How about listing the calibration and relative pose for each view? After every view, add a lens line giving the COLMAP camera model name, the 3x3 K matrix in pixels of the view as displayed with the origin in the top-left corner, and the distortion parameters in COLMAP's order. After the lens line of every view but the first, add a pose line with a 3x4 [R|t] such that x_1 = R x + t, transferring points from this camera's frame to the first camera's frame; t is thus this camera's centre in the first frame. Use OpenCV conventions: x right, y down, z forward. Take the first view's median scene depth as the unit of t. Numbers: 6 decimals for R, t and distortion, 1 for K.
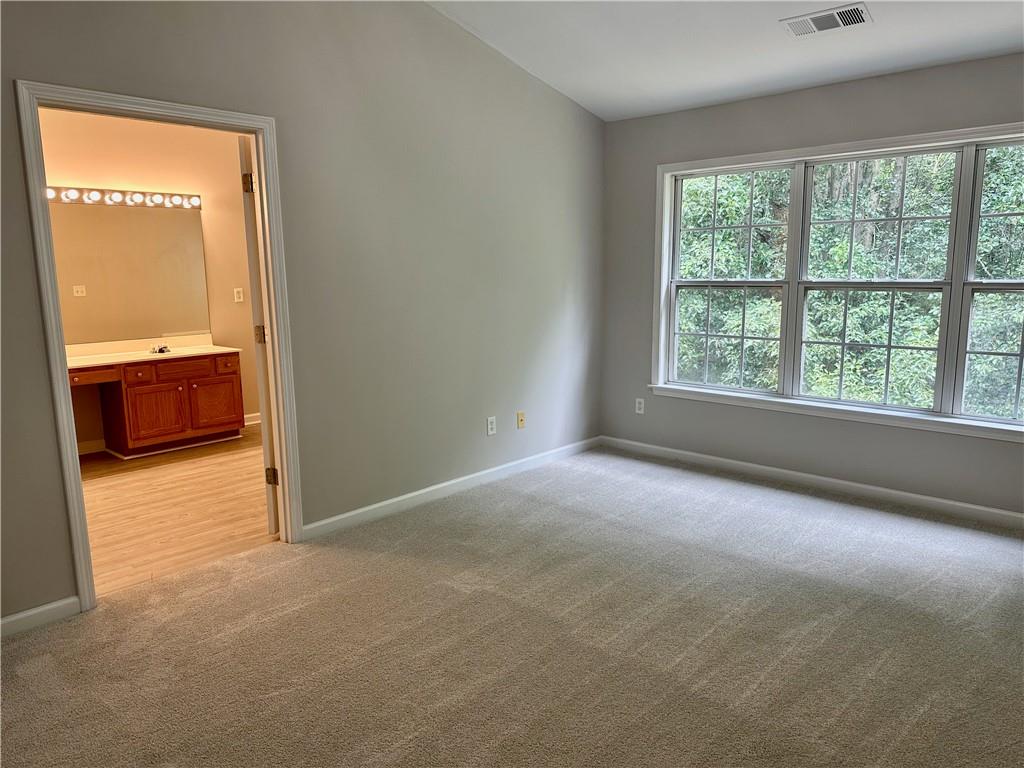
lens RADIAL K [[714.1, 0, 508.5], [0, 714.1, 381.1], [0, 0, 1]] dist [0.106214, -0.152626]
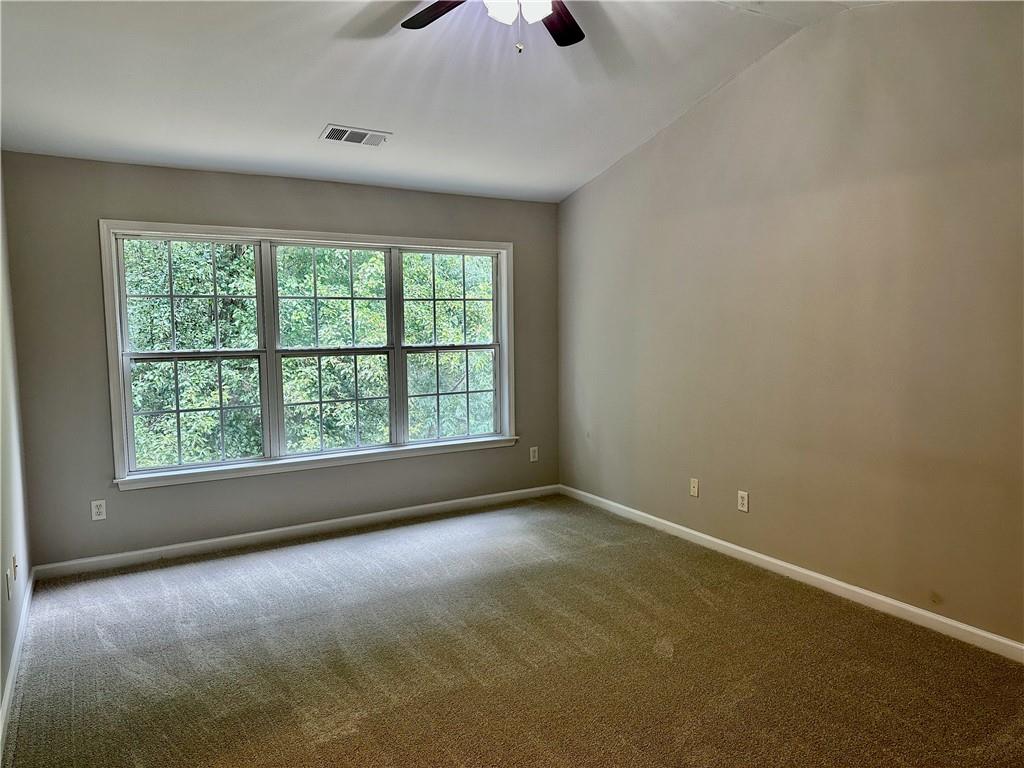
lens RADIAL K [[714.1, 0, 508.5], [0, 714.1, 381.1], [0, 0, 1]] dist [0.106214, -0.152626]
pose [[0.269565, -0.075289, 0.960034, -0.609176], [0.158051, 0.986879, 0.033016, -0.081789], [-0.949923, 0.142834, 0.277928, 0.424927]]
